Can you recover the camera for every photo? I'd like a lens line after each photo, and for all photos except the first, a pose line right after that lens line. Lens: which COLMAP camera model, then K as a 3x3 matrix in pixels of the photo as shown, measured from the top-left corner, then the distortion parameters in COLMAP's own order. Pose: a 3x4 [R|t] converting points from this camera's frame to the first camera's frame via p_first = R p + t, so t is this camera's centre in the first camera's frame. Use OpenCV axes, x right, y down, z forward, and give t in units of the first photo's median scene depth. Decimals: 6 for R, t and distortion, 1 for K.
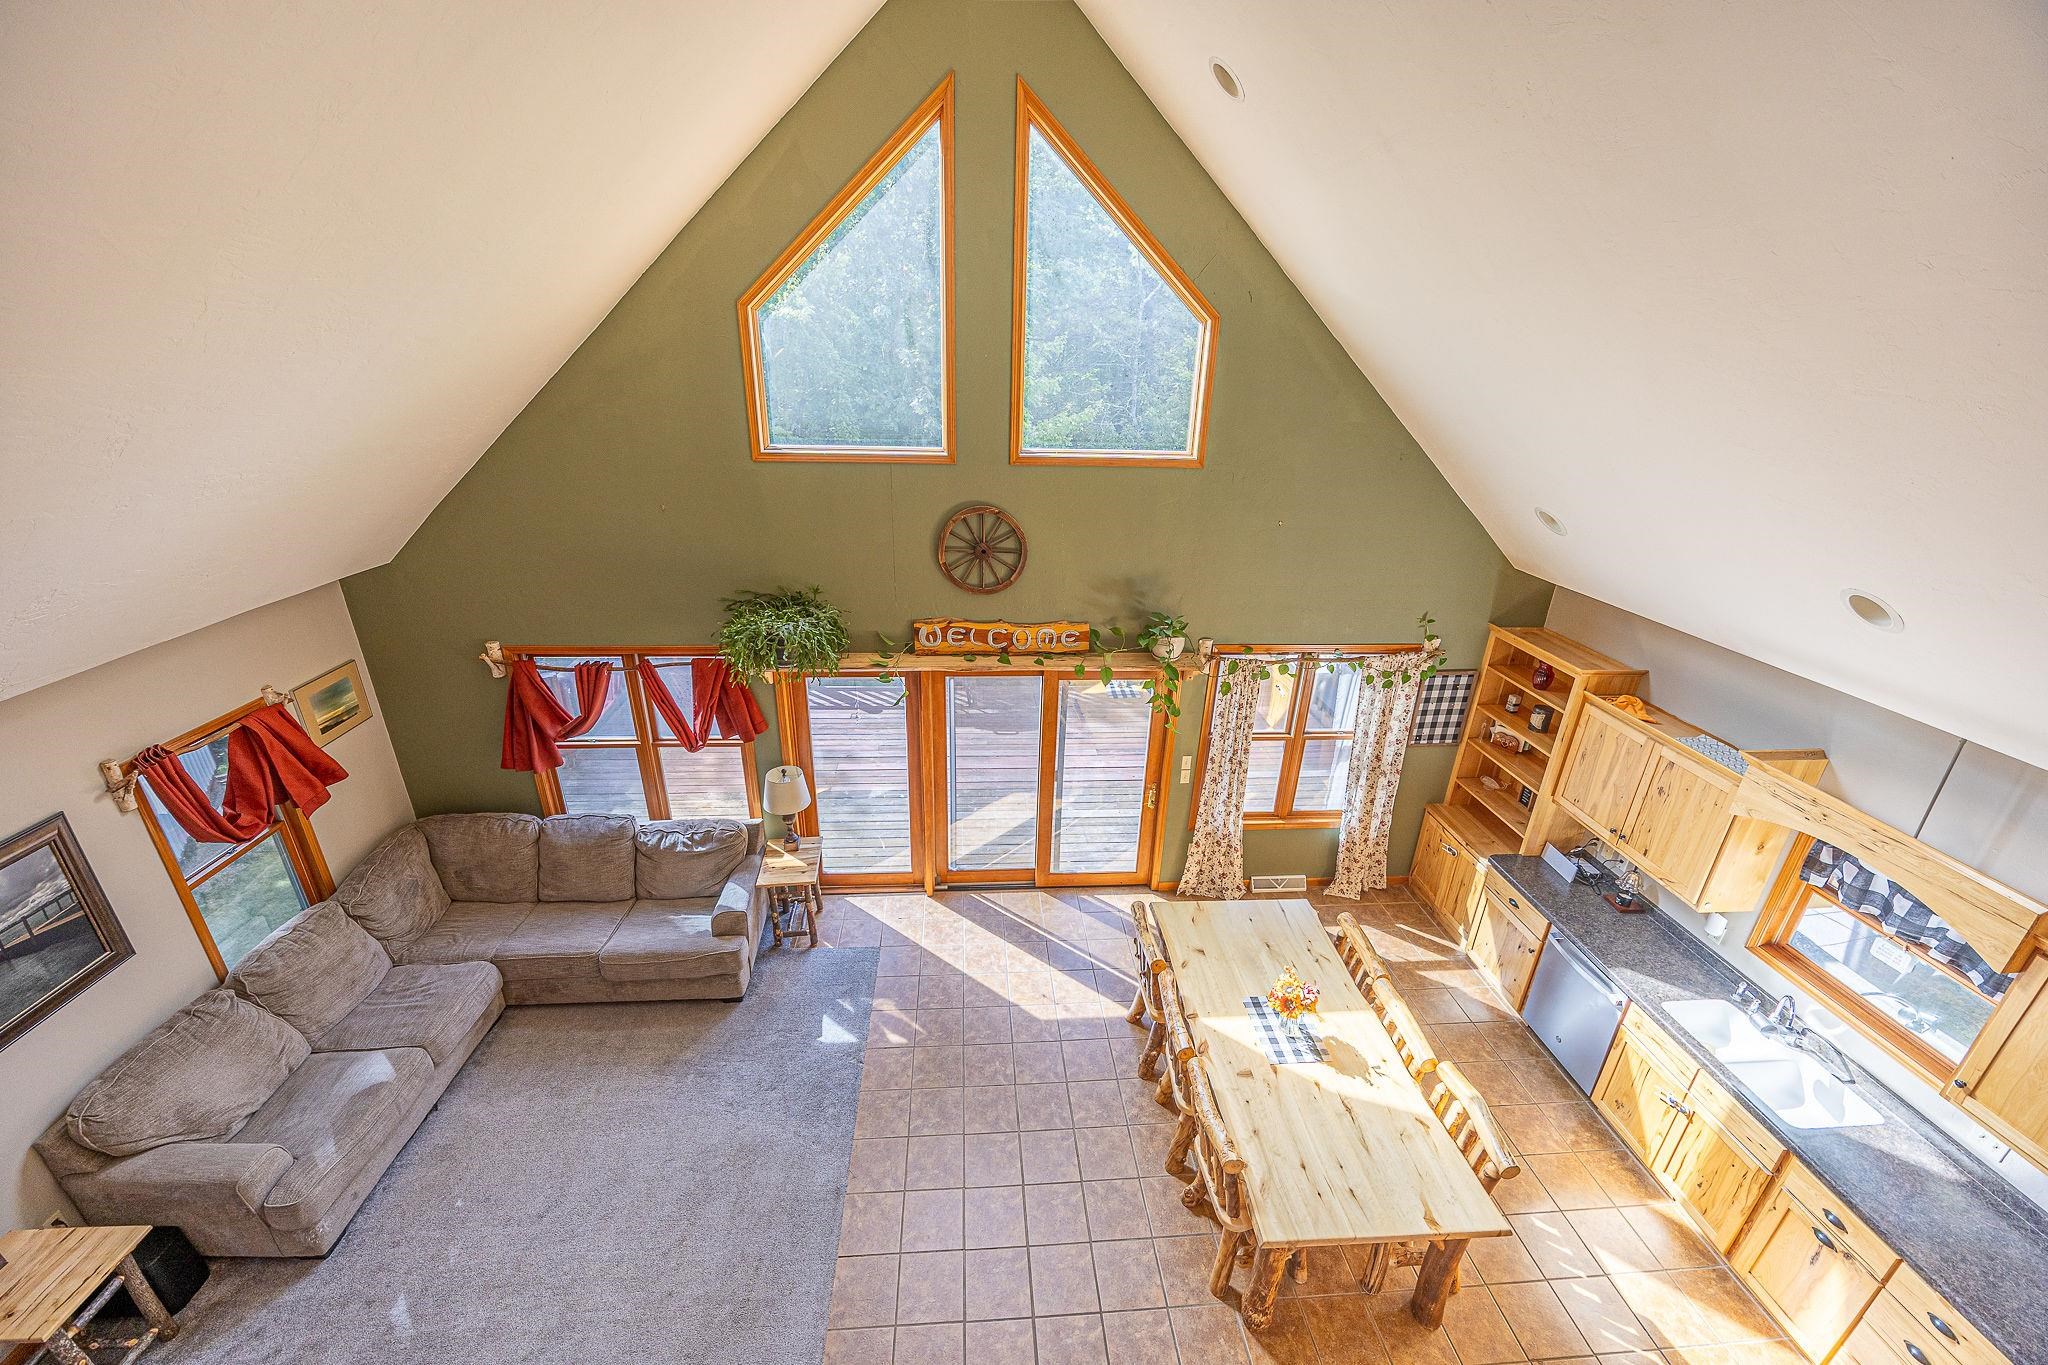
lens RADIAL K [[776.9, 0, 1018.1], [0, 776.9, 685.8], [0, 0, 1]] dist [-0.000545, -0.000043]
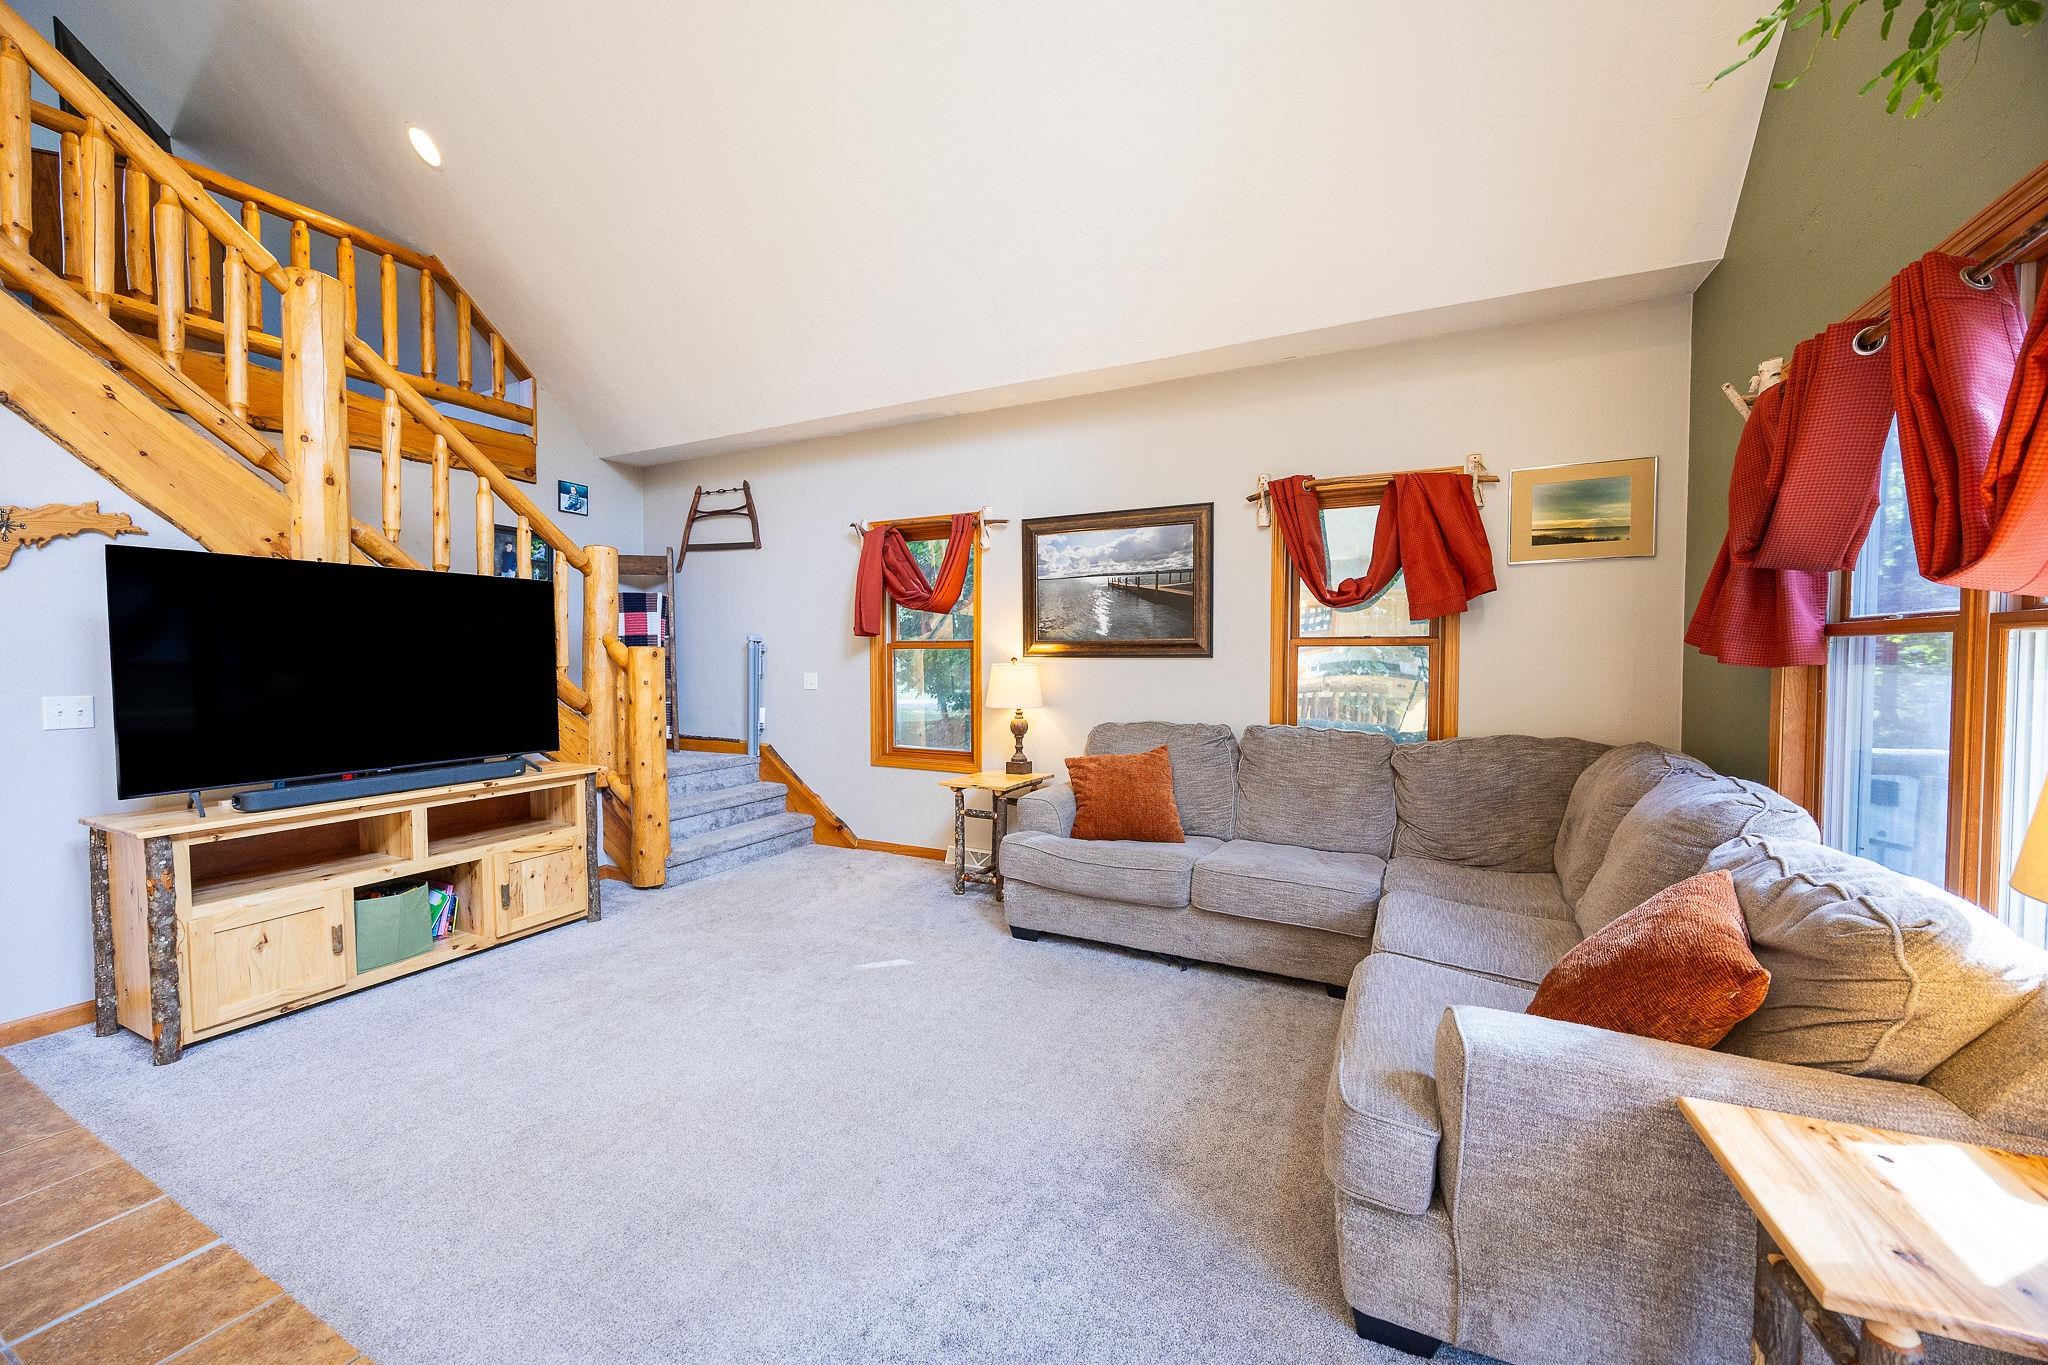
lens RADIAL K [[776.9, 0, 1018.1], [0, 776.9, 685.8], [0, 0, 1]] dist [-0.000545, -0.000043]
pose [[-0.510510, 0.016619, -0.859711, -0.051922], [-0.340564, 0.914144, 0.219903, 0.170384], [0.789554, 0.405050, -0.461019, 0.939014]]
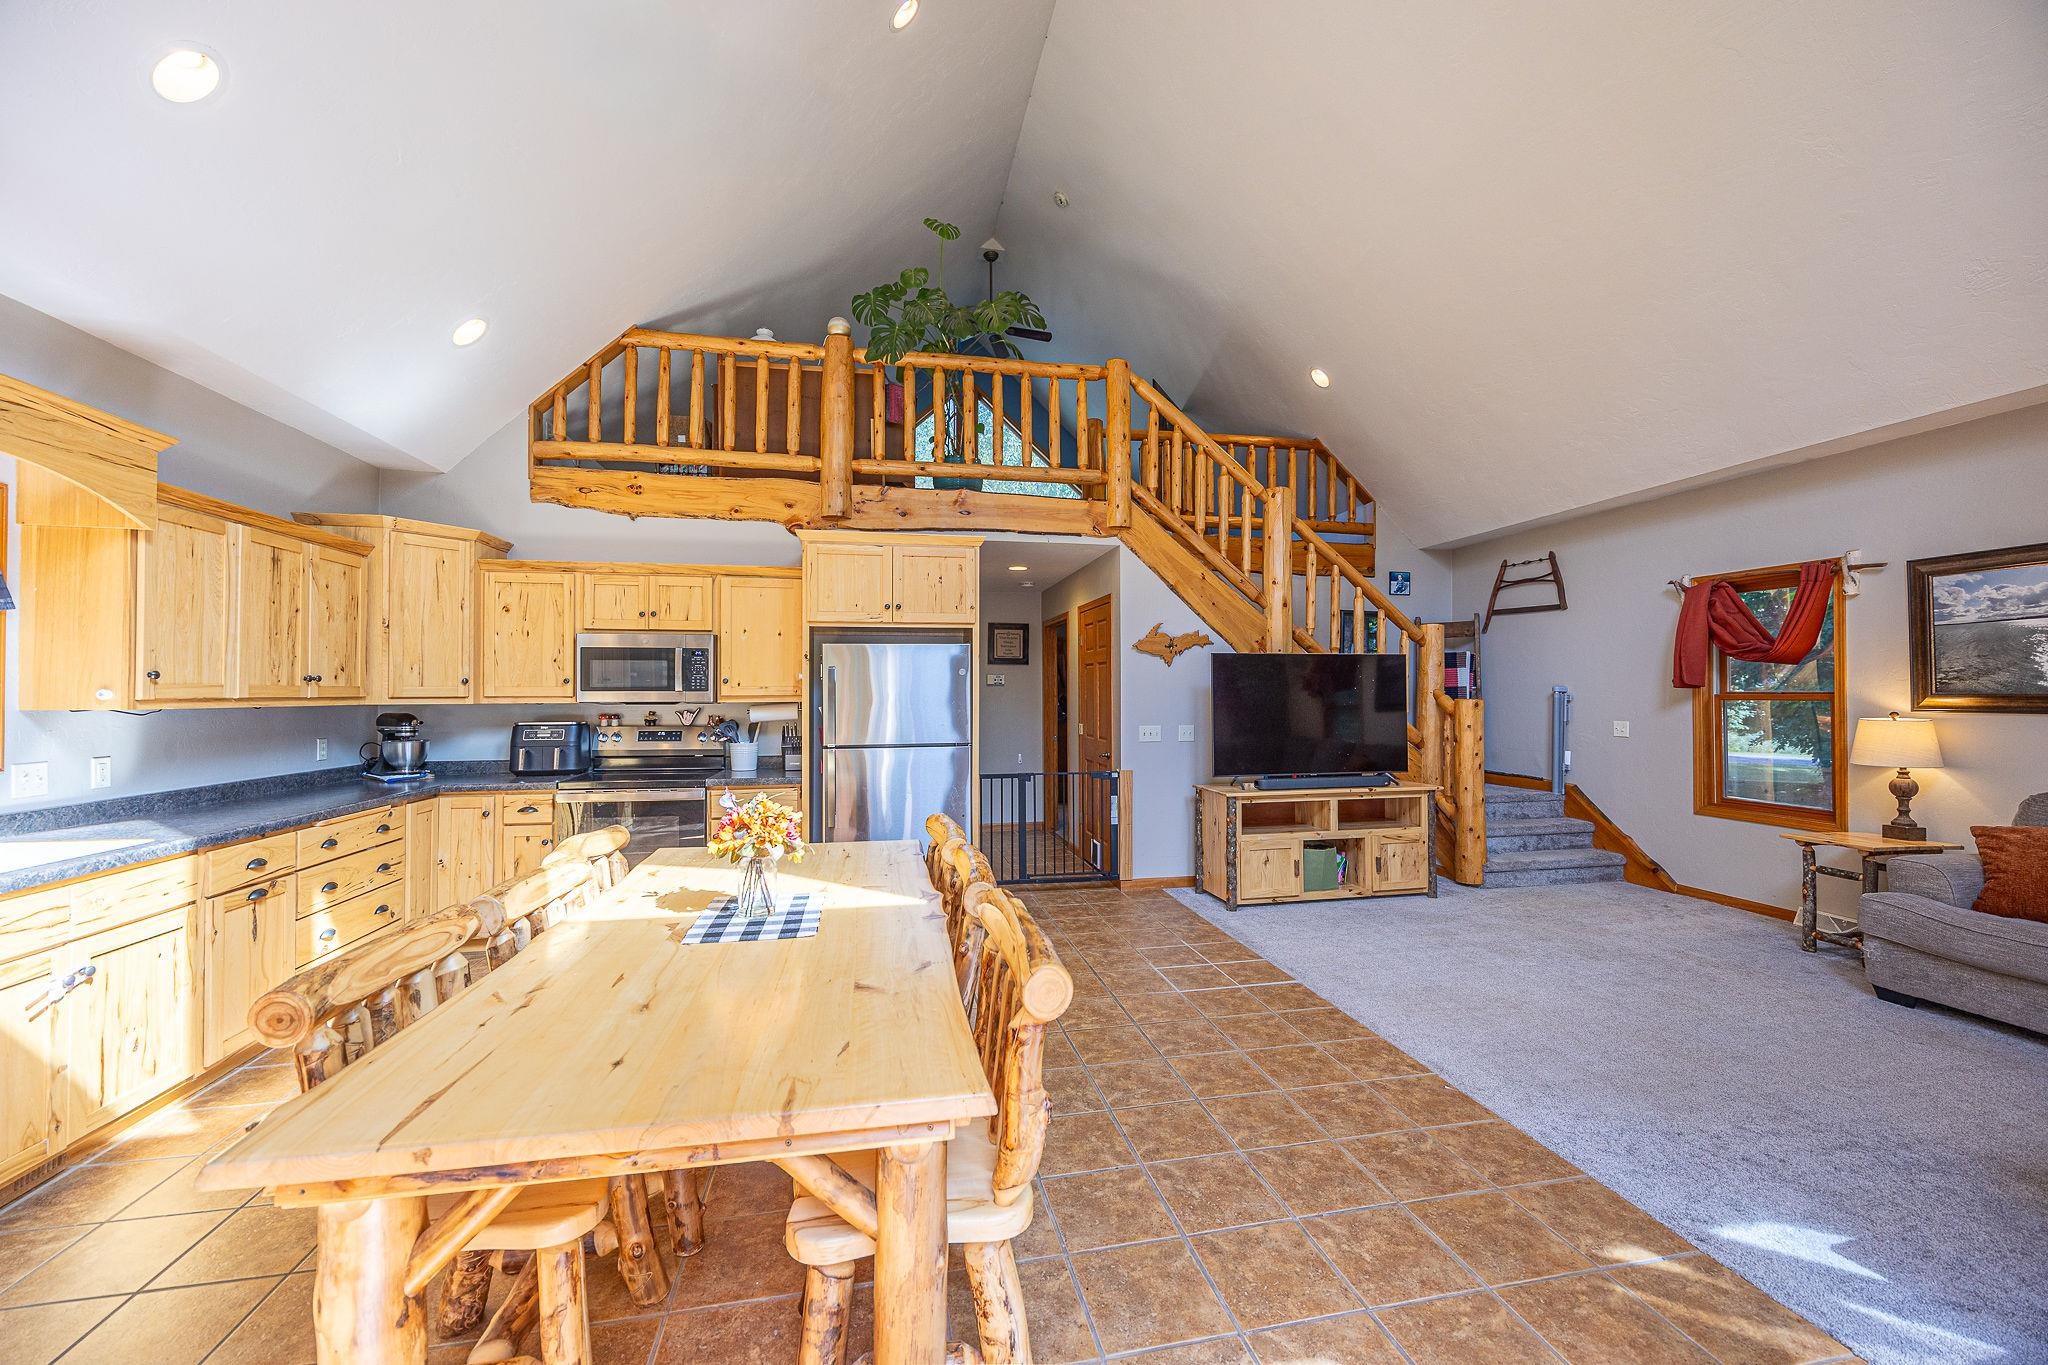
lens RADIAL K [[776.9, 0, 1018.1], [0, 776.9, 685.8], [0, 0, 1]] dist [-0.000545, -0.000043]
pose [[-0.992026, -0.017179, -0.124858, 0.191602], [-0.062847, 0.926138, 0.371913, 0.071677], [0.109247, 0.376794, -0.919832, 1.142897]]
